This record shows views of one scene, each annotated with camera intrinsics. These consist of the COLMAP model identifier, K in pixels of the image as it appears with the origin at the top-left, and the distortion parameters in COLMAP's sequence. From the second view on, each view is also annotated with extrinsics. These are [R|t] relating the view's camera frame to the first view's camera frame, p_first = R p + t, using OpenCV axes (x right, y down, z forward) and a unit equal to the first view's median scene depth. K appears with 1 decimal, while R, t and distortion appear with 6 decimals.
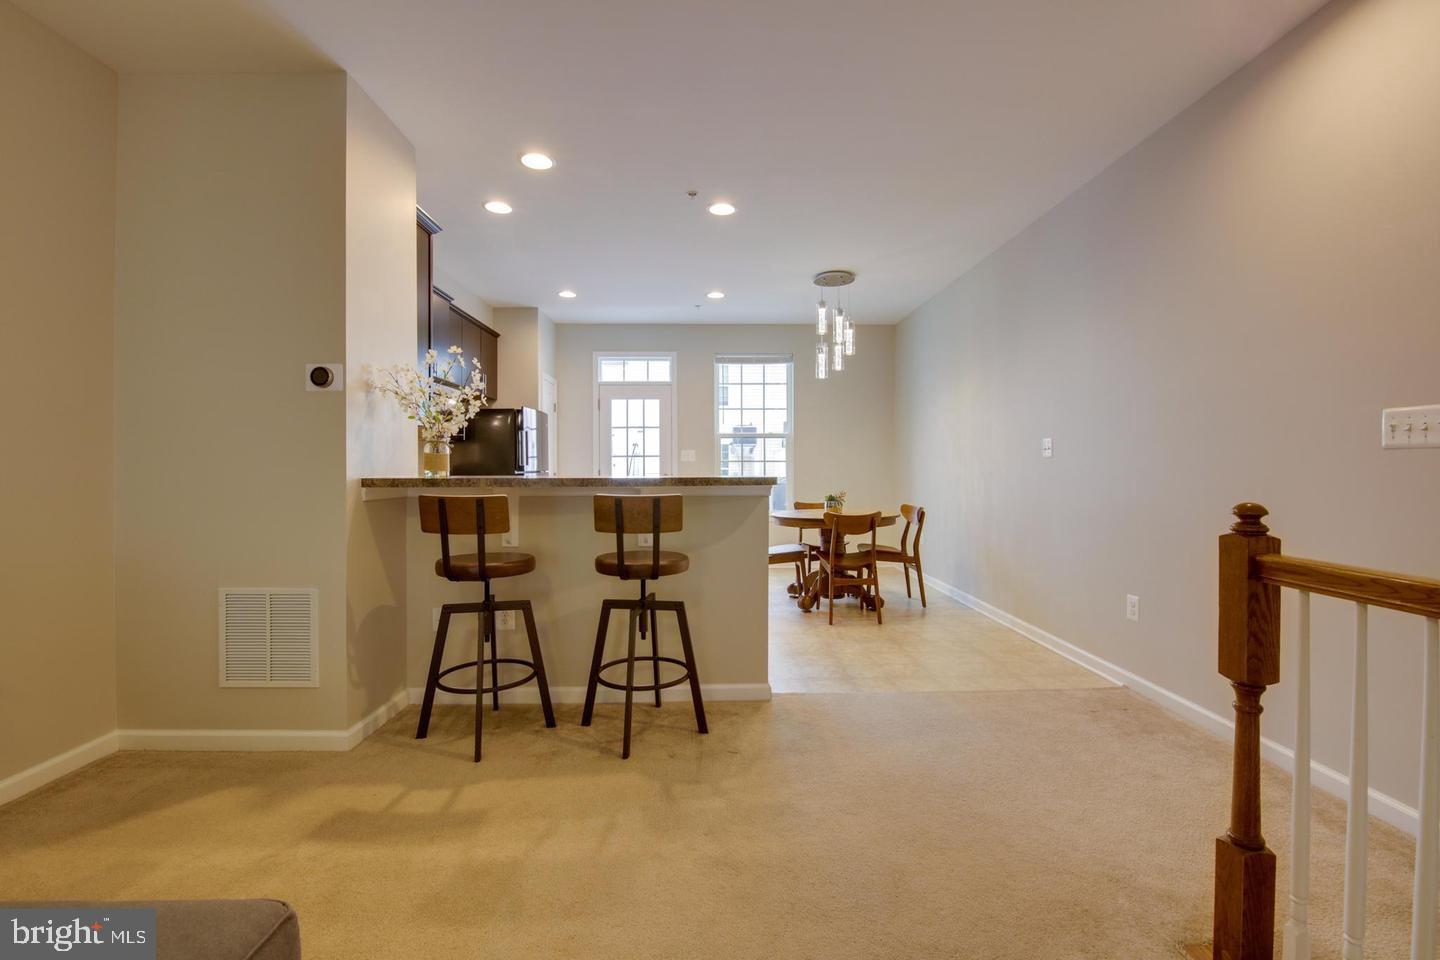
lens RADIAL K [[626.3, 0, 717.6], [0, 626.3, 470.1], [0, 0, 1]] dist [-0.000462, -0.000554]
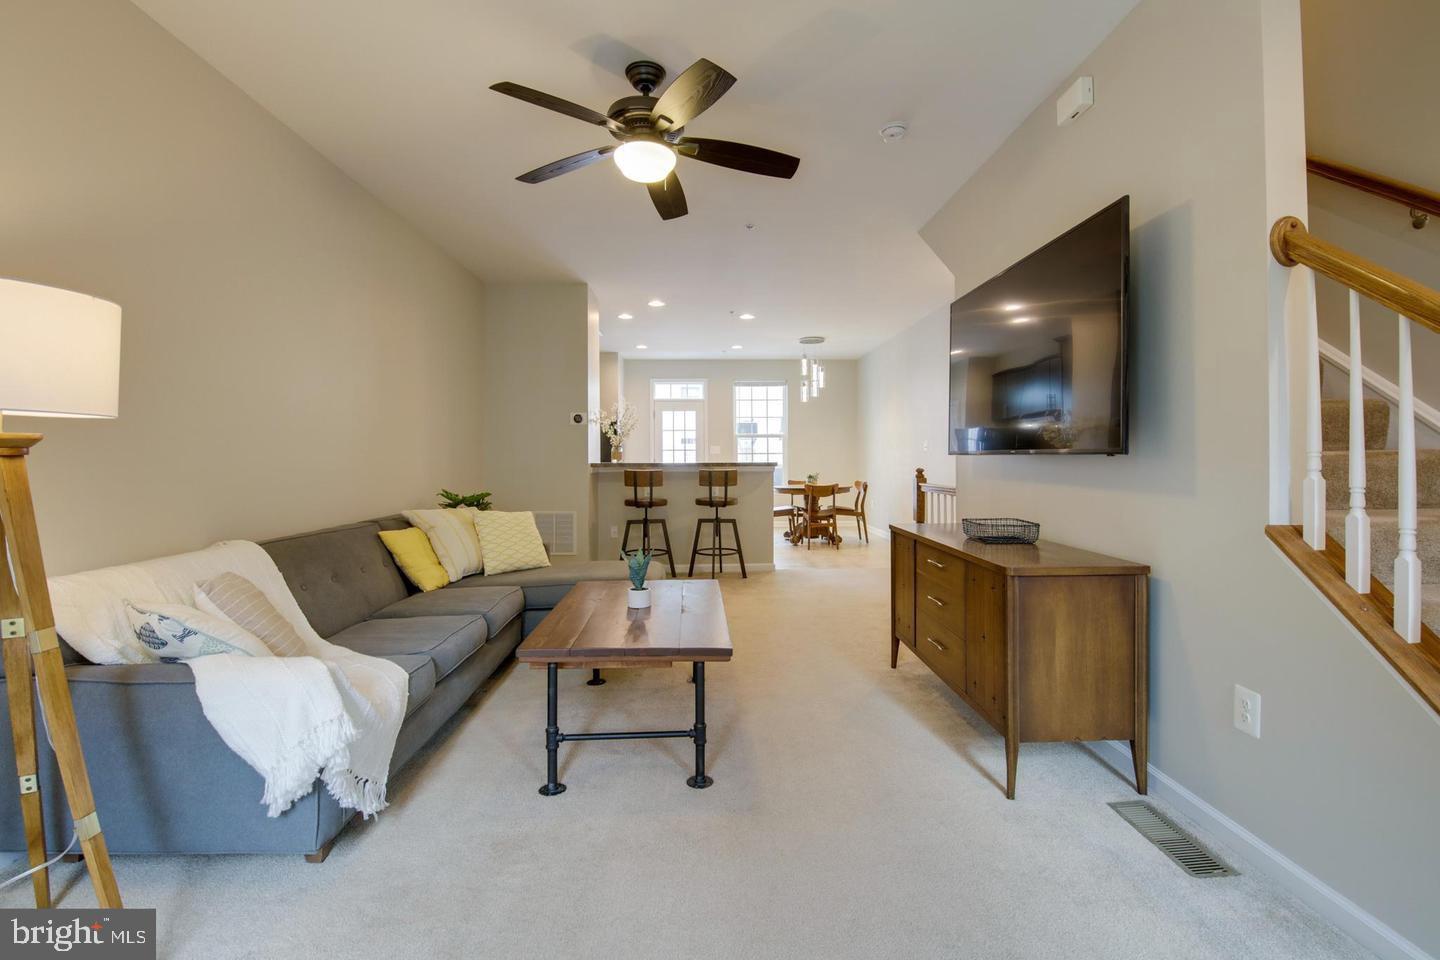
lens RADIAL K [[625.6, 0, 723.3], [0, 625.6, 462.4], [0, 0, 1]] dist [-0.000001, -0.011315]
pose [[0.999908, -0.002640, 0.013318, -0.065235], [0.002594, 0.999991, 0.003437, 0.001956], [-0.013327, -0.003402, 0.999905, -0.617139]]
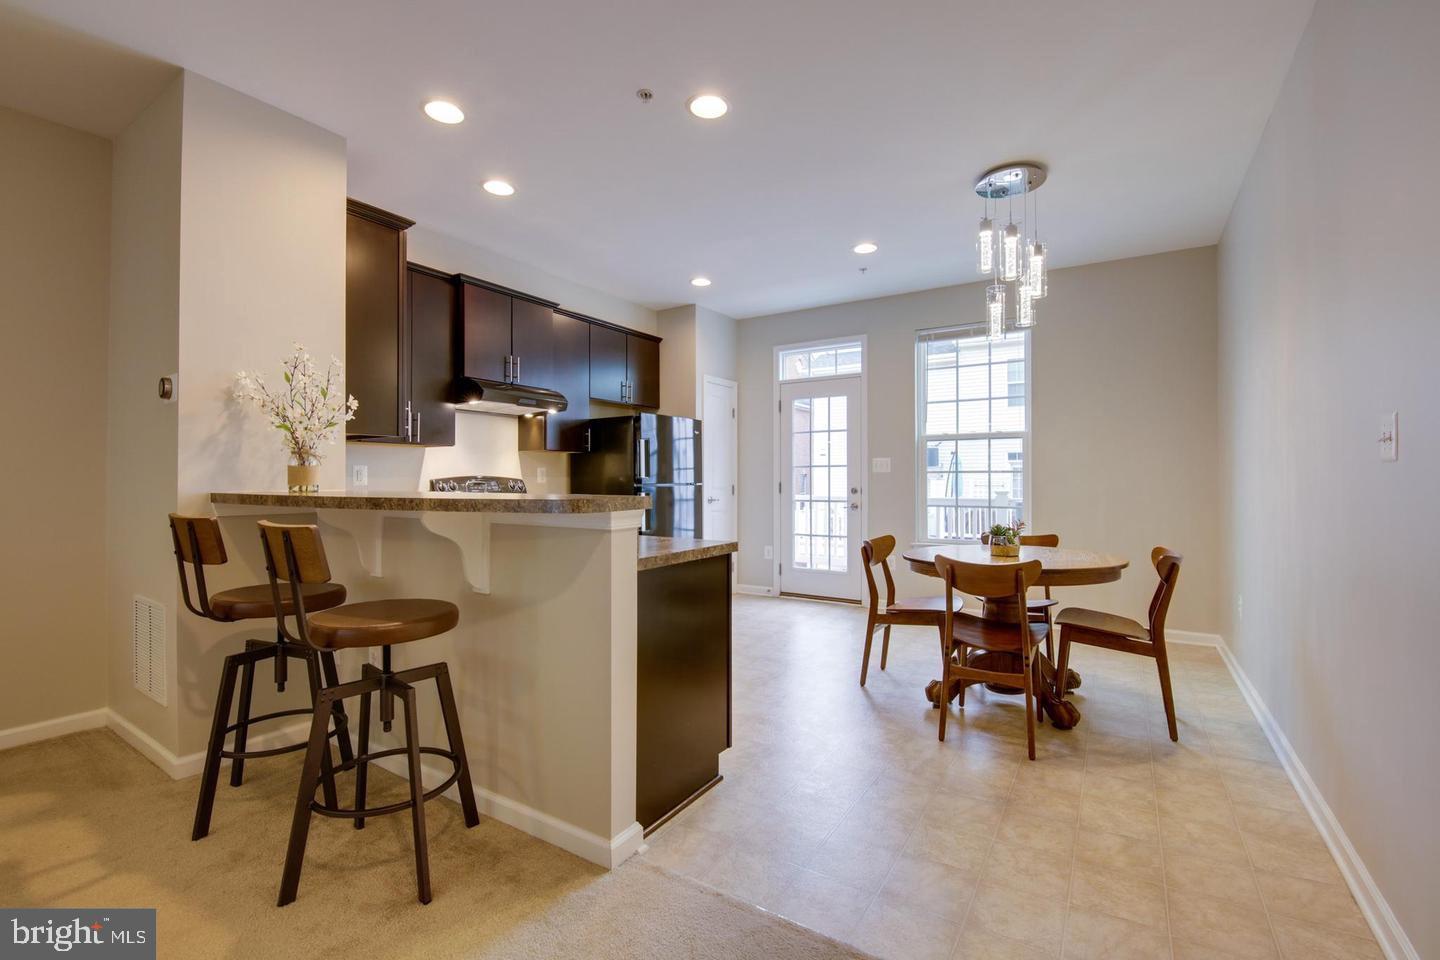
lens RADIAL K [[617.2, 0, 720.0], [0, 617.2, 480.0], [0, 0, 1]] dist [-0.005822, -0.000613]
pose [[0.830146, 0.004445, -0.557528, 0.293679], [-0.004364, 0.999989, 0.001474, -0.005722], [0.557529, 0.001209, 0.830157, 0.333030]]
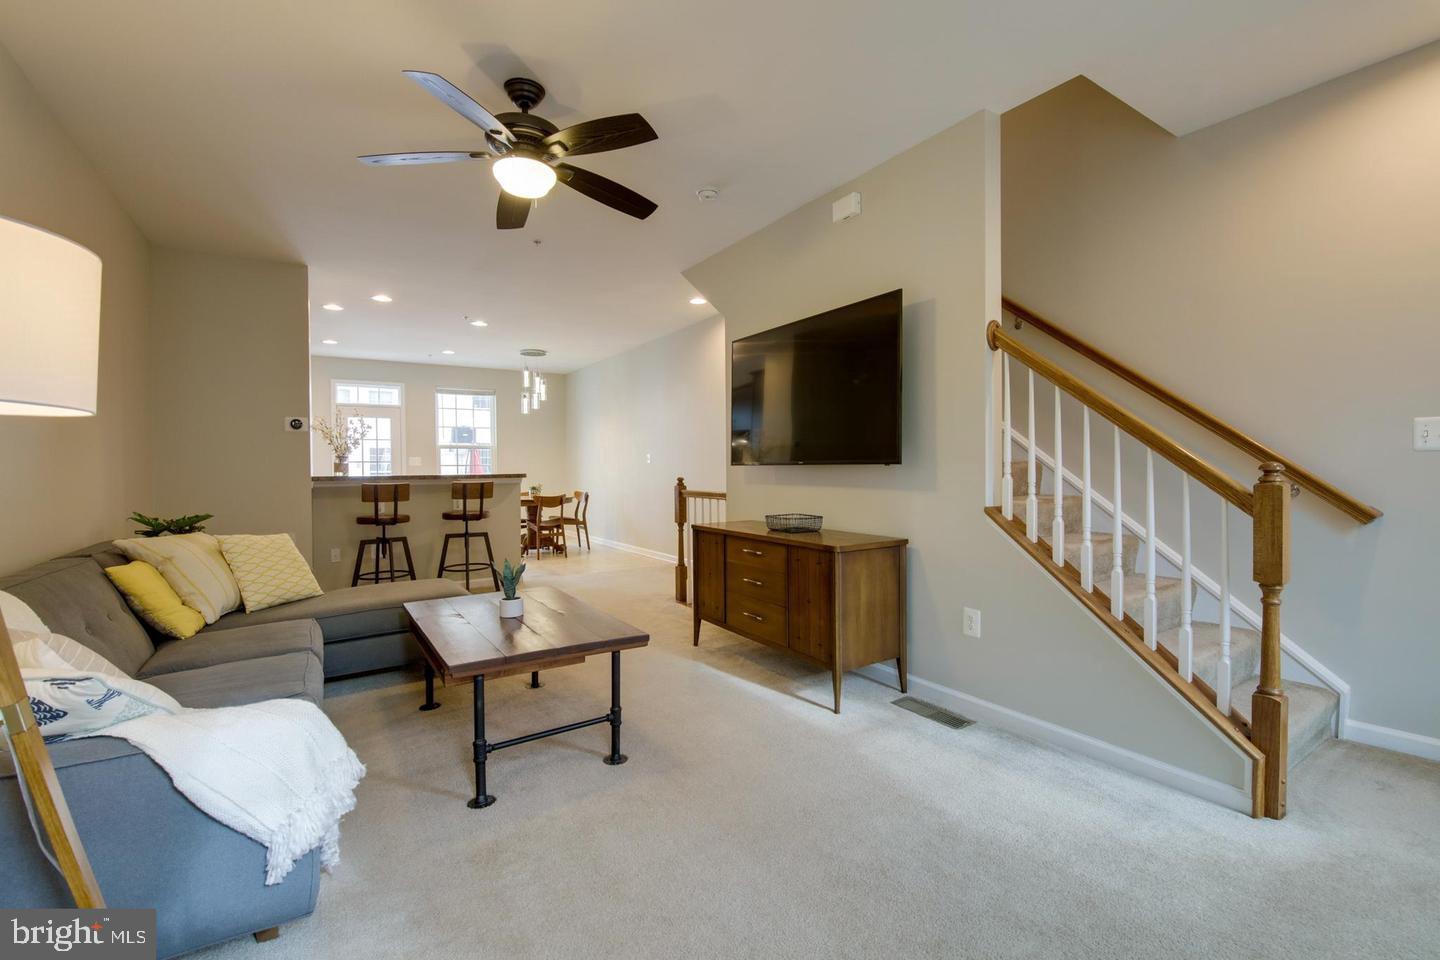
lens RADIAL K [[617.2, 0, 720.0], [0, 617.2, 480.0], [0, 0, 1]] dist [-0.005822, -0.000613]
pose [[0.851375, -0.016878, 0.524286, -0.249147], [0.009983, 0.999823, 0.015975, 0.002939], [-0.524463, -0.008366, 0.851392, -0.628256]]
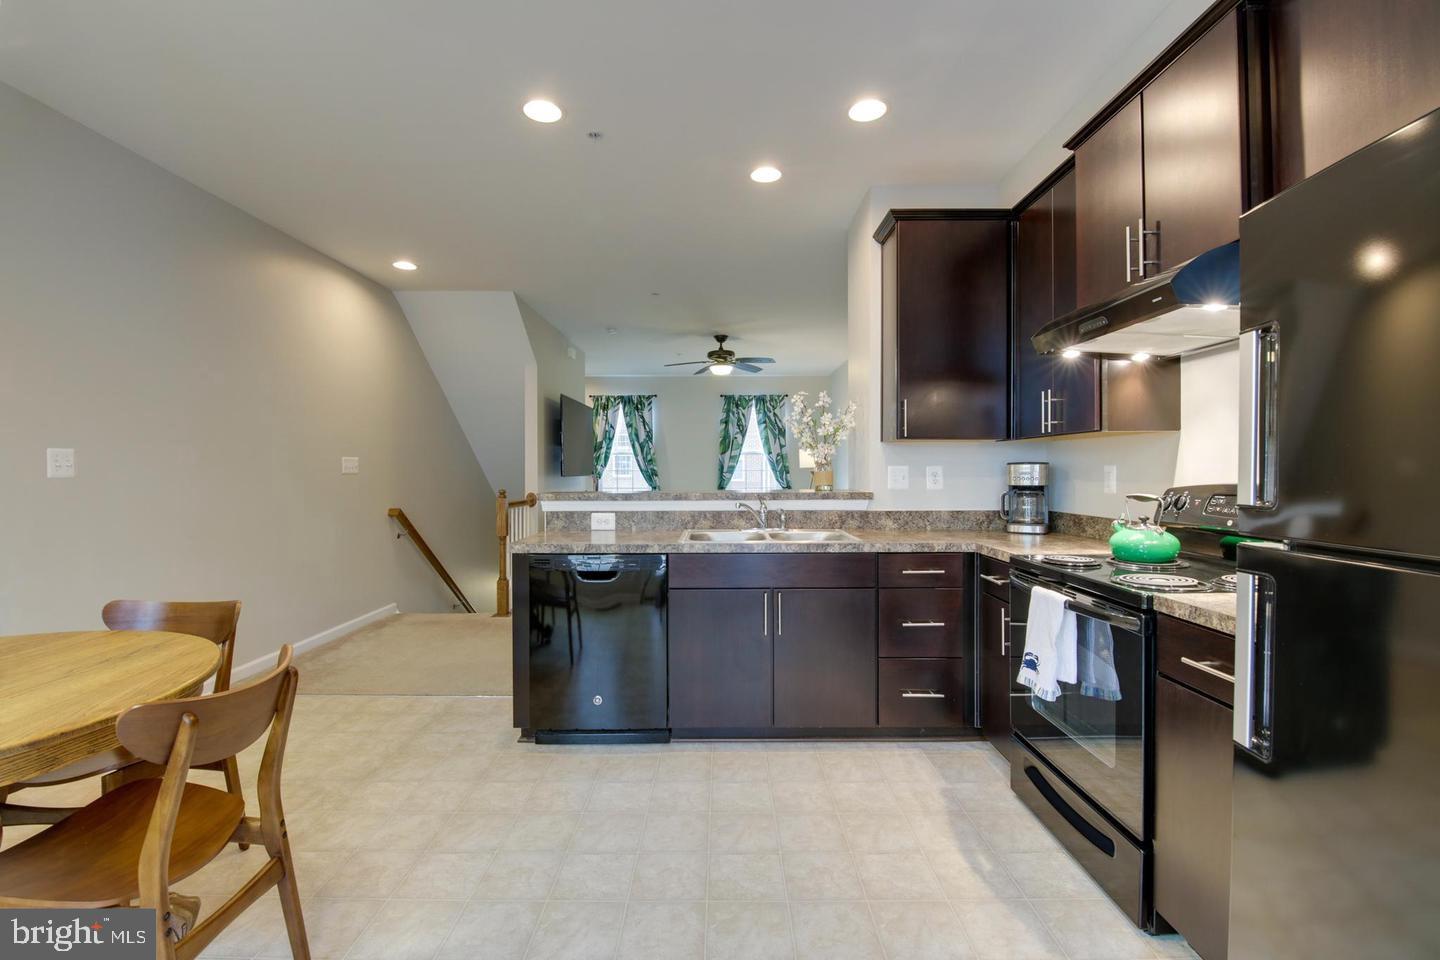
lens RADIAL K [[626.3, 0, 717.6], [0, 626.3, 470.1], [0, 0, 1]] dist [-0.000462, -0.000554]
pose [[-0.999736, 0.005061, 0.022425, -0.145856], [0.005213, 0.999964, 0.006723, -0.021602], [-0.022390, 0.006838, -0.999726, 1.247588]]
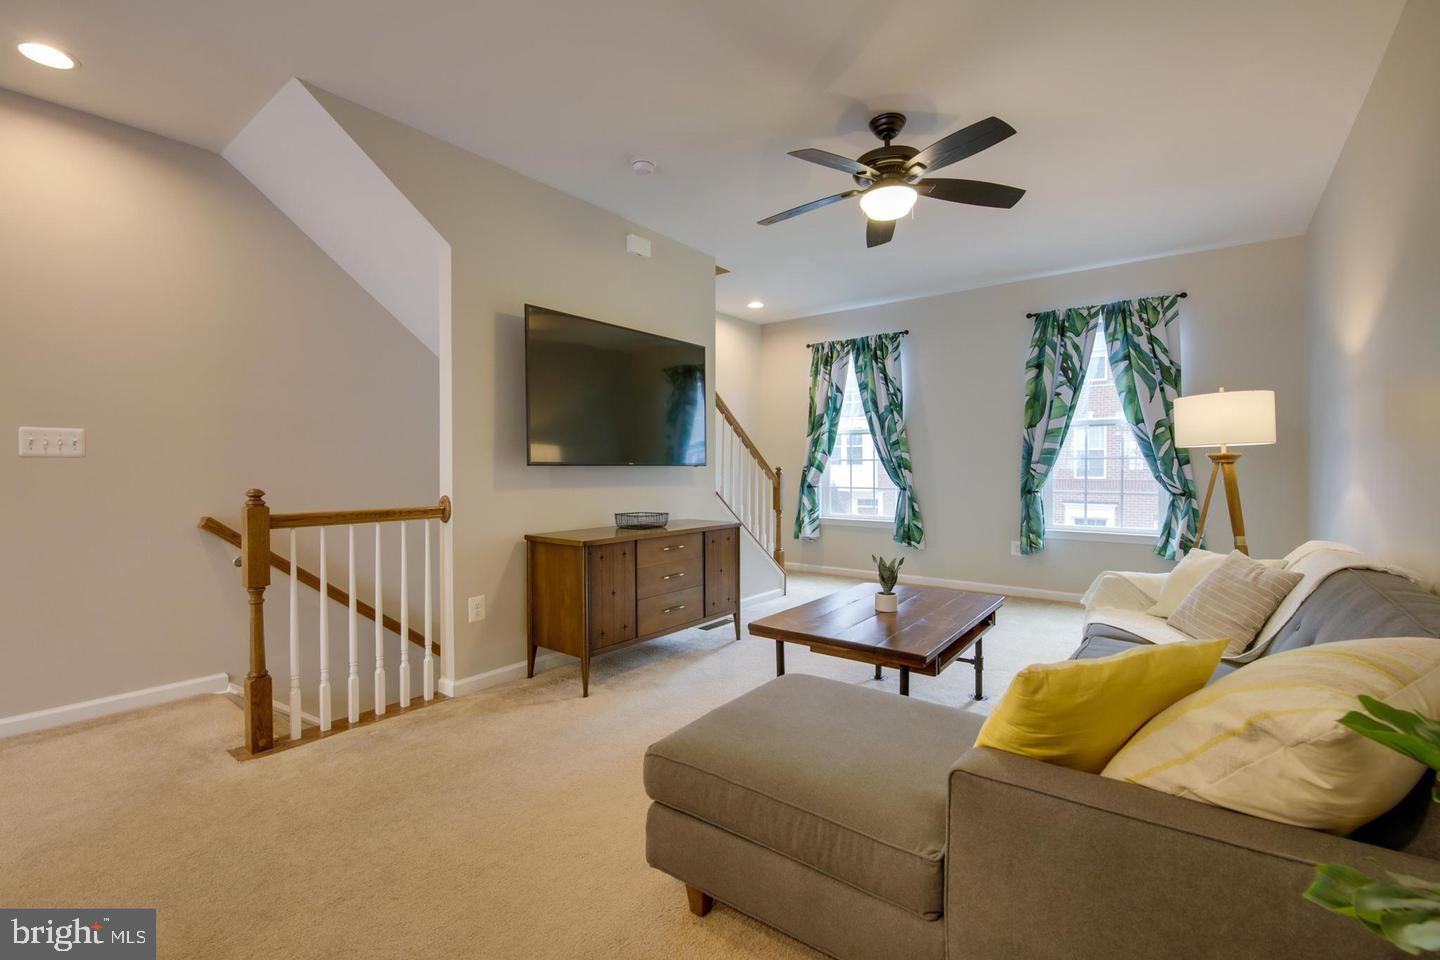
lens RADIAL K [[617.2, 0, 714.6], [0, 617.2, 471.6], [0, 0, 1]] dist [-0.010104, -0.000315]
pose [[-0.778663, -0.001189, 0.627442, -0.343793], [0.008060, 0.999897, 0.011897, -0.002261], [-0.627391, 0.014321, -0.778573, 0.412127]]
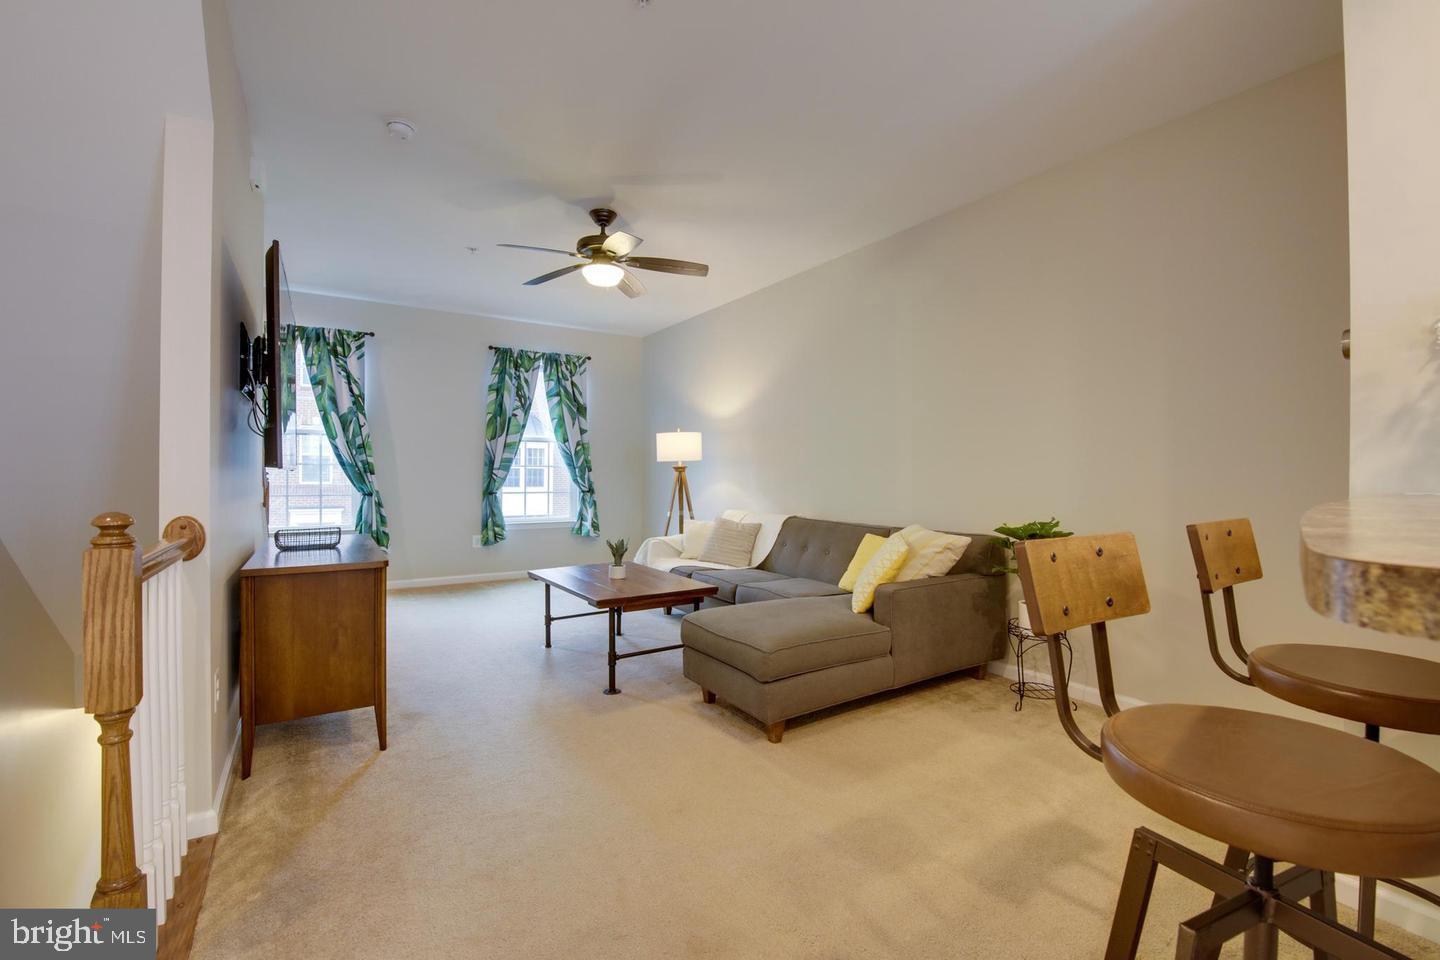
lens RADIAL K [[626.3, 0, 717.6], [0, 626.3, 470.1], [0, 0, 1]] dist [-0.000462, -0.000554]
pose [[-0.850919, -0.004639, -0.525277, 0.147925], [-0.006676, 0.999976, 0.001983, -0.004086], [0.525255, 0.005195, -0.850929, 0.589146]]
